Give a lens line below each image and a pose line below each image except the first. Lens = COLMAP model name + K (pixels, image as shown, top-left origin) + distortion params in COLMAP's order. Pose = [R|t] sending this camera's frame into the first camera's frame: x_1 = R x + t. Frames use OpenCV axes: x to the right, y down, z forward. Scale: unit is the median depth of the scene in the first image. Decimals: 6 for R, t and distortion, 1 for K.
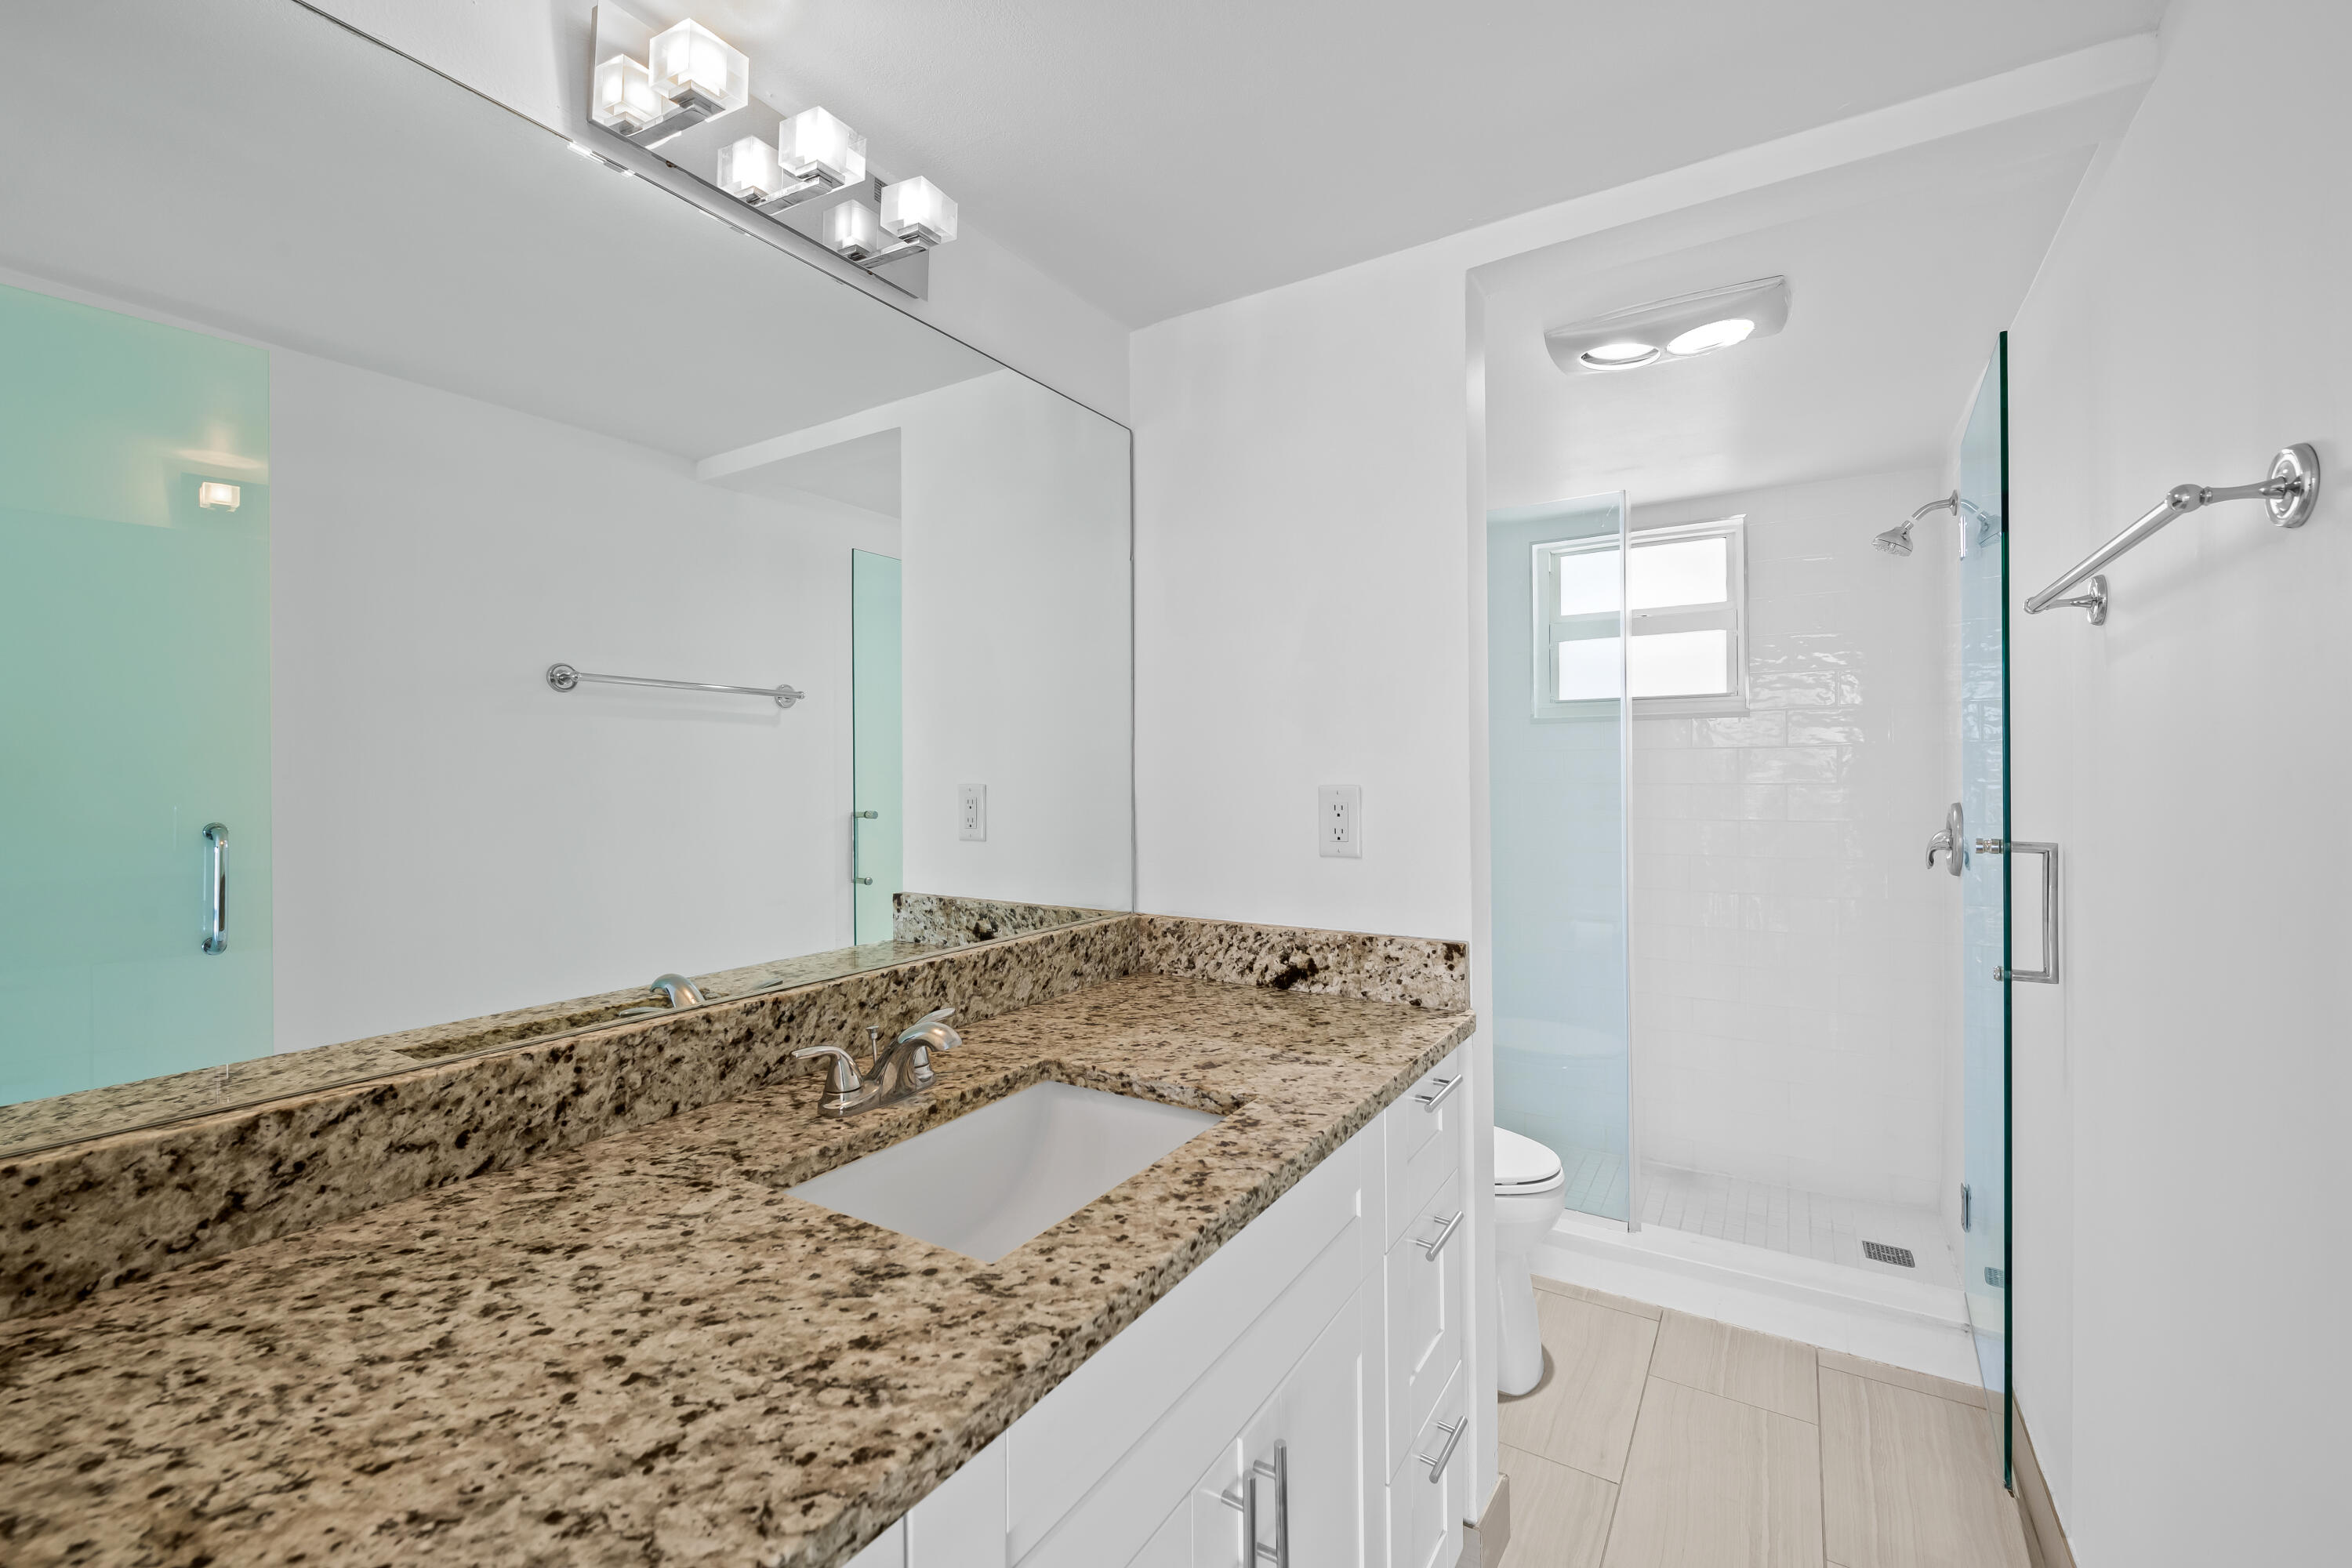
lens RADIAL K [[992.9, 0, 1170.7], [0, 992.9, 784.9], [0, 0, 1]] dist [0.011932, -0.000518]
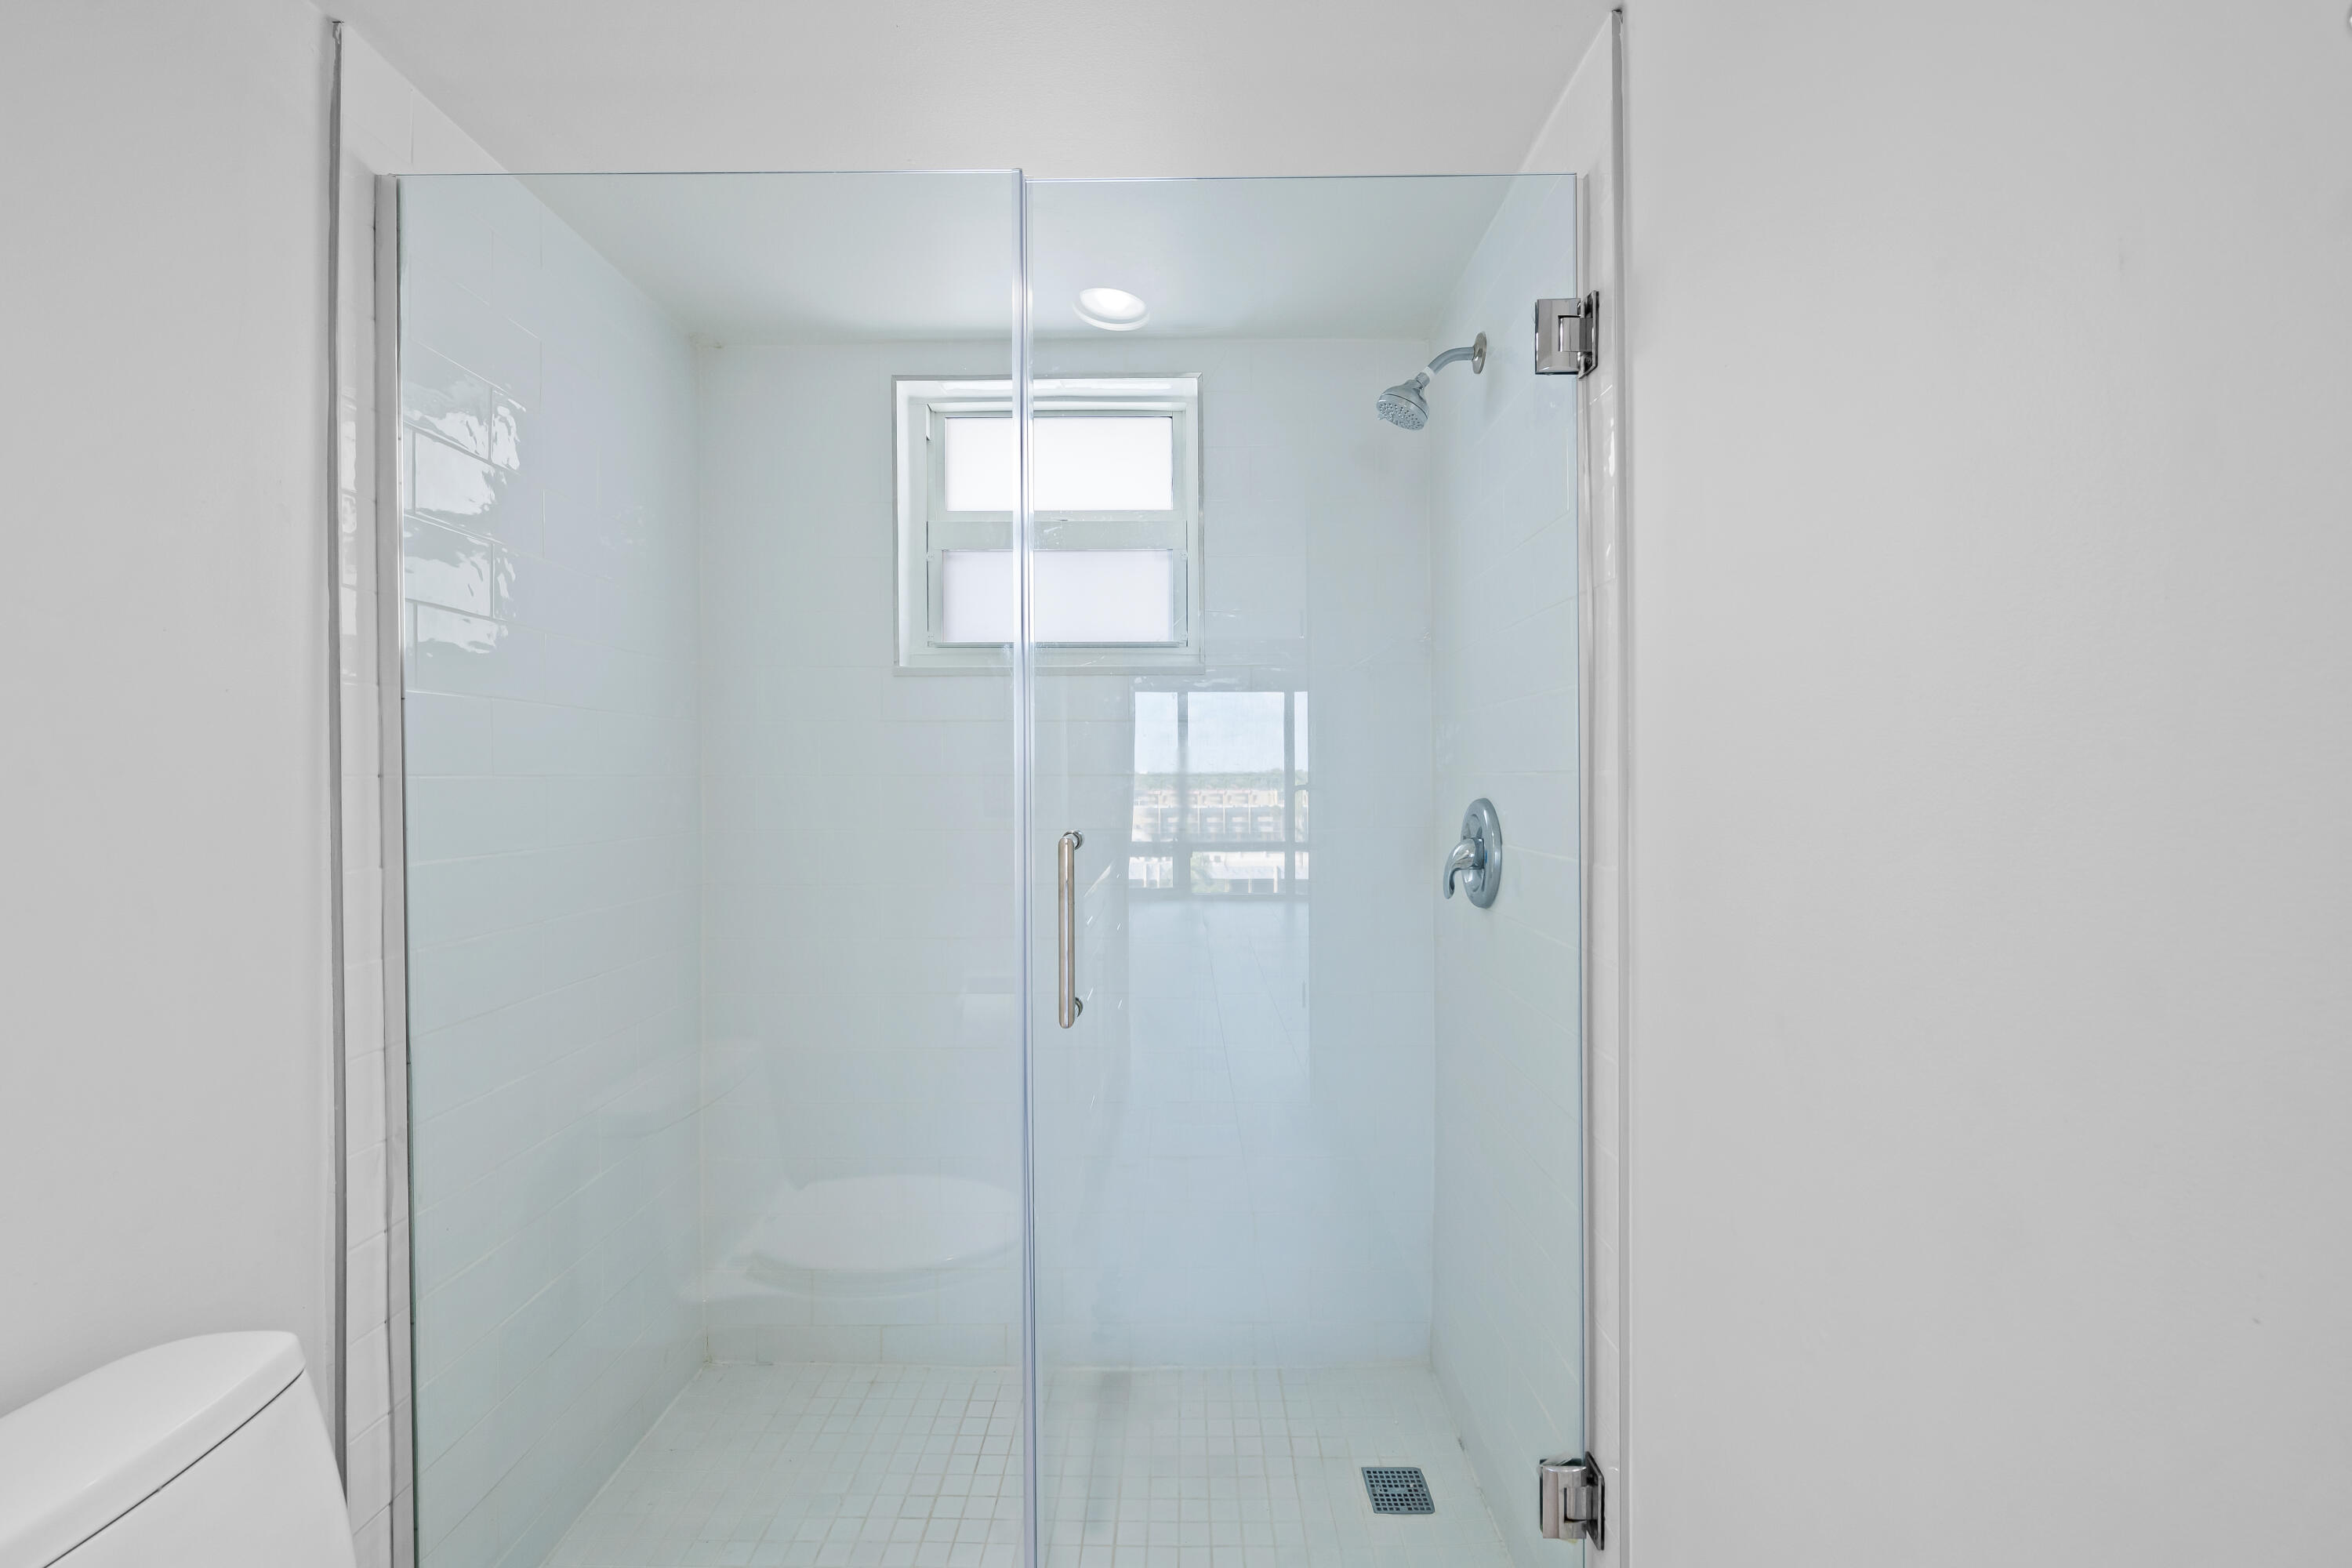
lens RADIAL K [[992.9, 0, 1179.6], [0, 992.9, 781.2], [0, 0, 1]] dist [0.011932, -0.000518]
pose [[0.849376, -0.000760, 0.527788, 0.198256], [0.000157, 0.999999, 0.001187, 0.003776], [-0.527789, -0.000926, 0.849375, 0.410443]]
